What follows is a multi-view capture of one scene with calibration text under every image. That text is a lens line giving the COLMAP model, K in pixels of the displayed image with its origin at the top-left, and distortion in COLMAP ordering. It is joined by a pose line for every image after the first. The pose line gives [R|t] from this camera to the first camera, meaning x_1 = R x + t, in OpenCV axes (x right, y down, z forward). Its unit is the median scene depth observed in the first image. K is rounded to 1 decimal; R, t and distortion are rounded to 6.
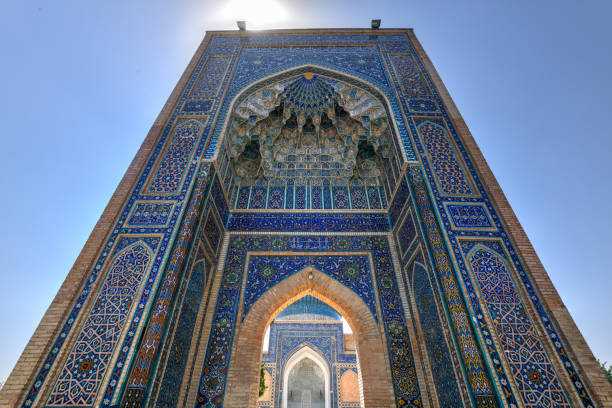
lens RADIAL K [[284.1, 0, 306.8], [0, 284.1, 202.5], [0, 0, 1]] dist [0.004579, 0.000039]
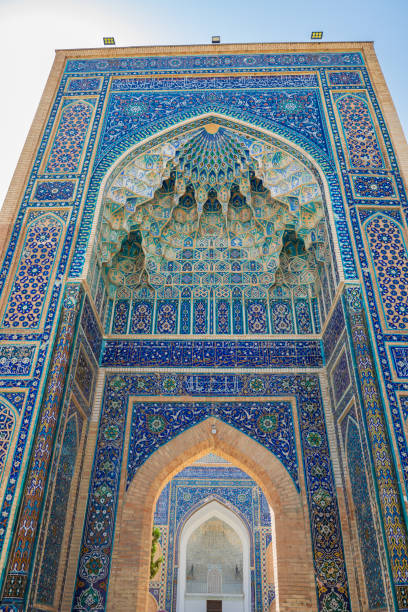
lens RADIAL K [[476.3, 0, 204.0], [0, 476.3, 306.0], [0, 0, 1]] dist [0.001993, 0.005996]
pose [[0.999700, -0.004582, -0.024066, 0.018339], [0.006684, 0.996095, 0.088036, -0.172595], [0.023569, -0.088170, 0.995827, -0.223267]]
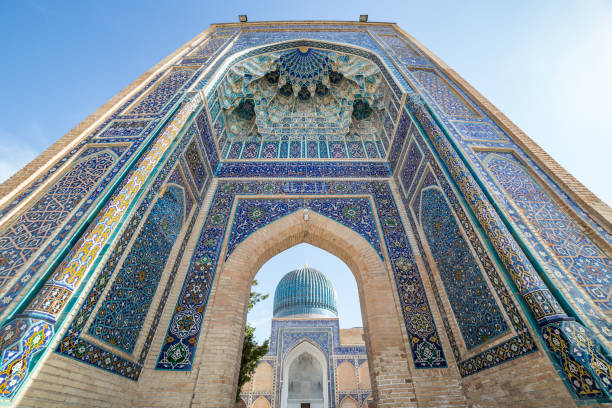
lens RADIAL K [[251.4, 0, 311.8], [0, 251.4, 200.1], [0, 0, 1]] dist [-0.114973, 0.044237]
pose [[0.999614, -0.007015, 0.026887, 0.010836], [0.009209, 0.996560, -0.082358, 0.255109], [-0.026216, 0.082574, 0.996240, 0.205373]]
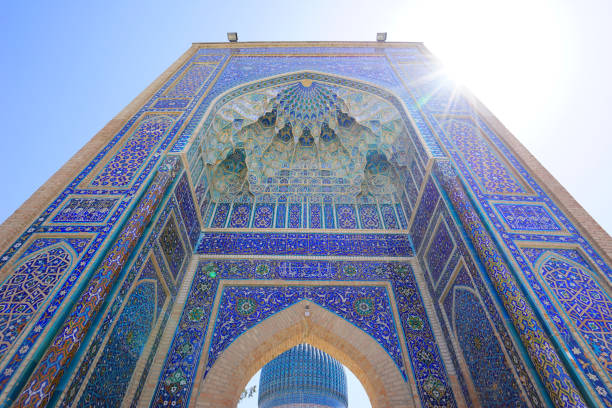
lens RADIAL K [[322.1, 0, 304.7], [0, 322.1, 204.1], [0, 0, 1]] dist [0.010879, -0.009566]
pose [[0.999970, 0.007719, 0.000262, 0.005065], [-0.007532, 0.982131, -0.188048, 0.135186], [-0.001709, 0.188041, 0.982160, 0.148896]]
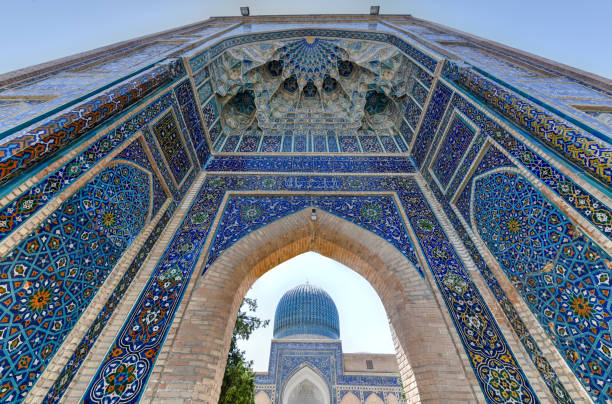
lens RADIAL K [[237.7, 0, 306.9], [0, 237.7, 199.4], [0, 0, 1]] dist [0.009577, -0.003556]
pose [[0.999995, 0.003186, 0.000063, -0.002935], [-0.003137, 0.987632, -0.156761, 0.288985], [-0.000562, 0.156760, 0.987637, 0.396882]]
